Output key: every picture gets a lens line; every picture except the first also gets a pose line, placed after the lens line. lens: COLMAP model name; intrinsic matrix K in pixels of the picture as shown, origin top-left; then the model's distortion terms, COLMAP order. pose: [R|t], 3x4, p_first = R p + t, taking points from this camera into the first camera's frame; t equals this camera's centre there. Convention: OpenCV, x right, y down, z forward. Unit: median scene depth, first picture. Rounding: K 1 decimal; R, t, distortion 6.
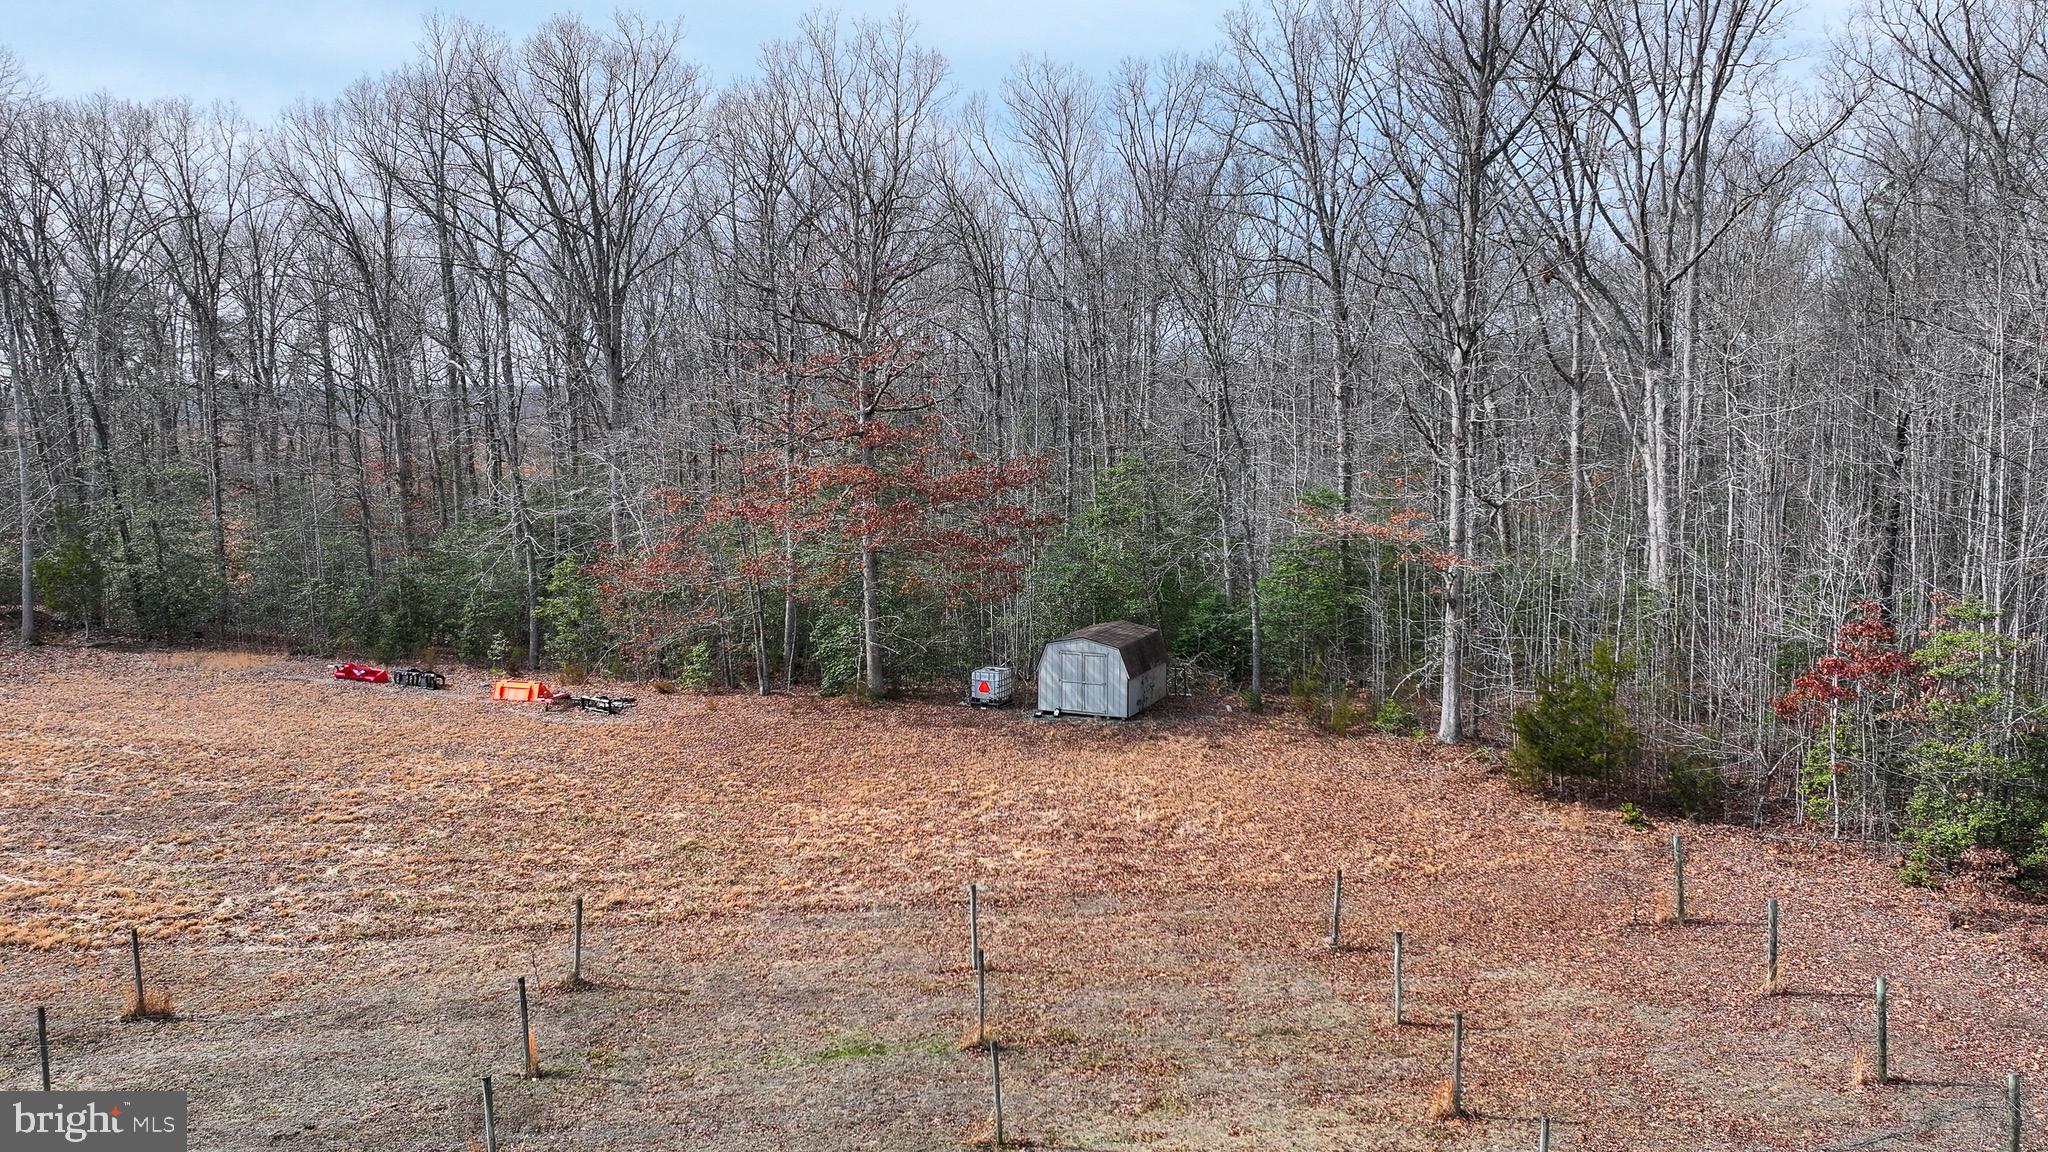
lens RADIAL K [[1665.2, 0, 1026.3], [0, 1665.2, 584.4], [0, 0, 1]] dist [0.009821, -0.014419]
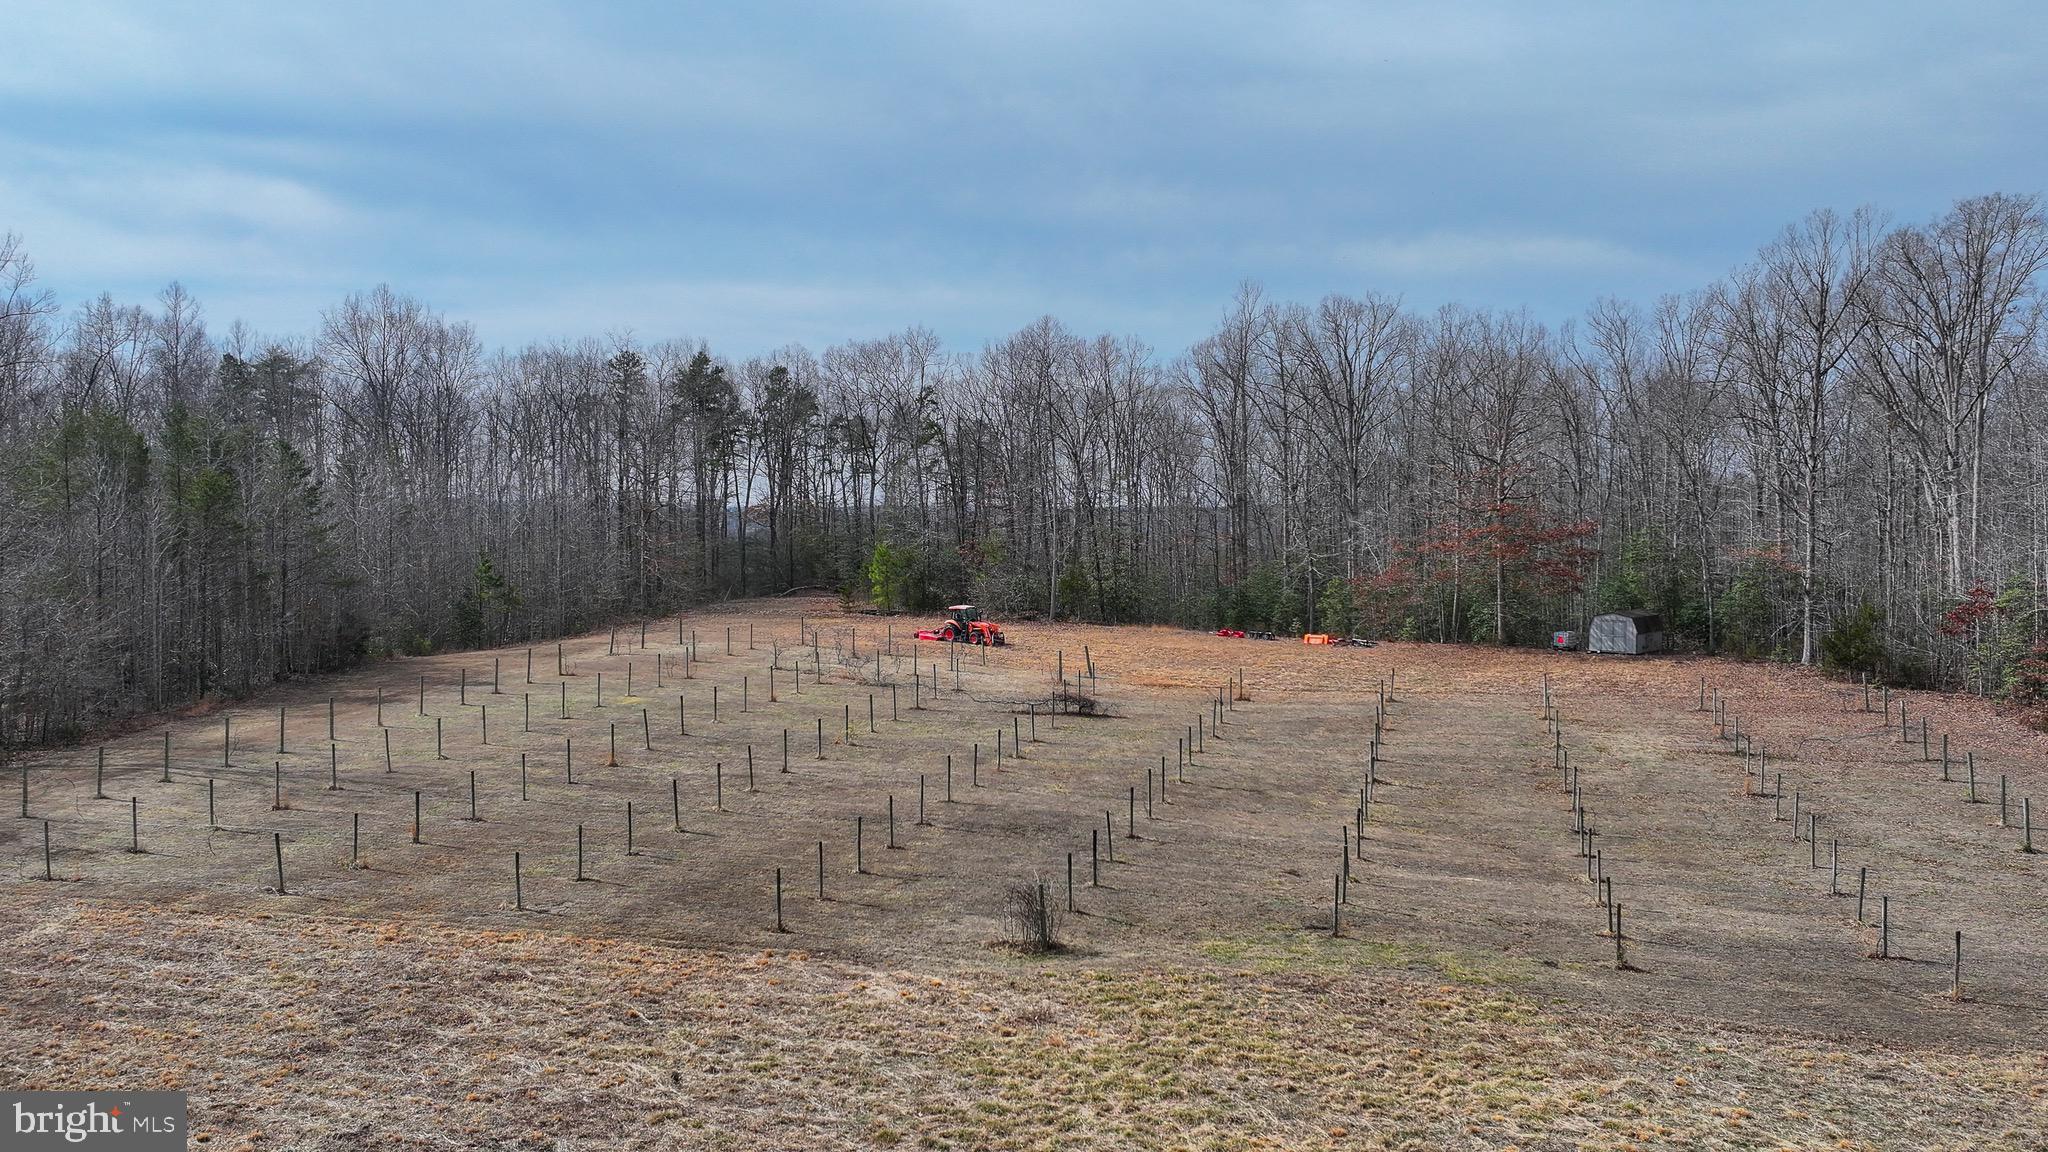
lens RADIAL K [[1665.2, 0, 1026.3], [0, 1665.2, 584.4], [0, 0, 1]] dist [0.009821, -0.014419]
pose [[0.935777, 0.016859, -0.352189, 0.075250], [-0.042357, 0.996998, -0.064817, 0.149614], [0.350039, 0.075572, 0.933682, -1.042229]]
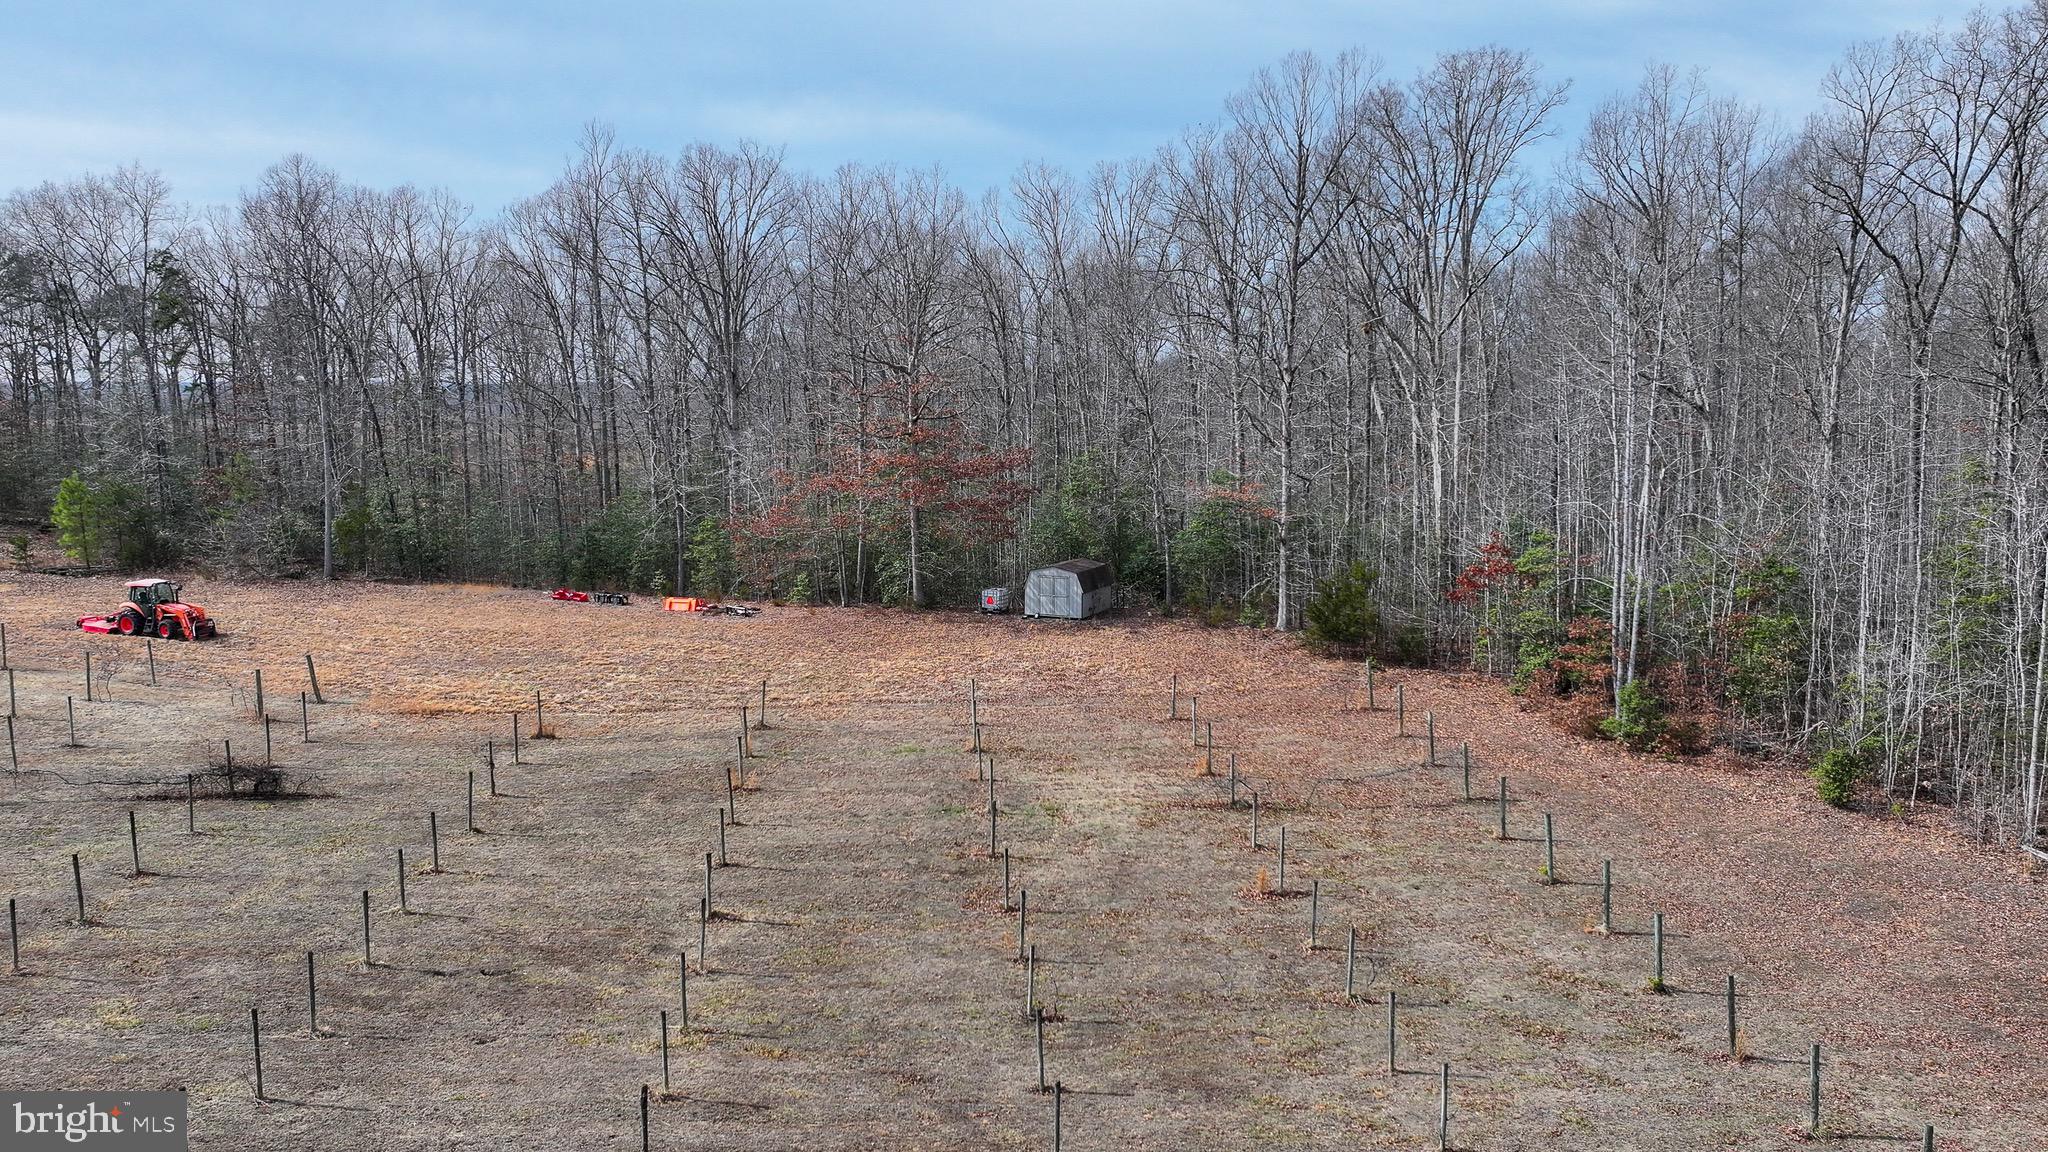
lens RADIAL K [[1665.2, 0, 1026.3], [0, 1665.2, 584.4], [0, 0, 1]] dist [0.009821, -0.014419]
pose [[0.999736, 0.003300, -0.022750, 0.042442], [-0.003259, 0.999993, 0.001819, 0.044029], [0.022756, -0.001744, 0.999740, -0.520642]]
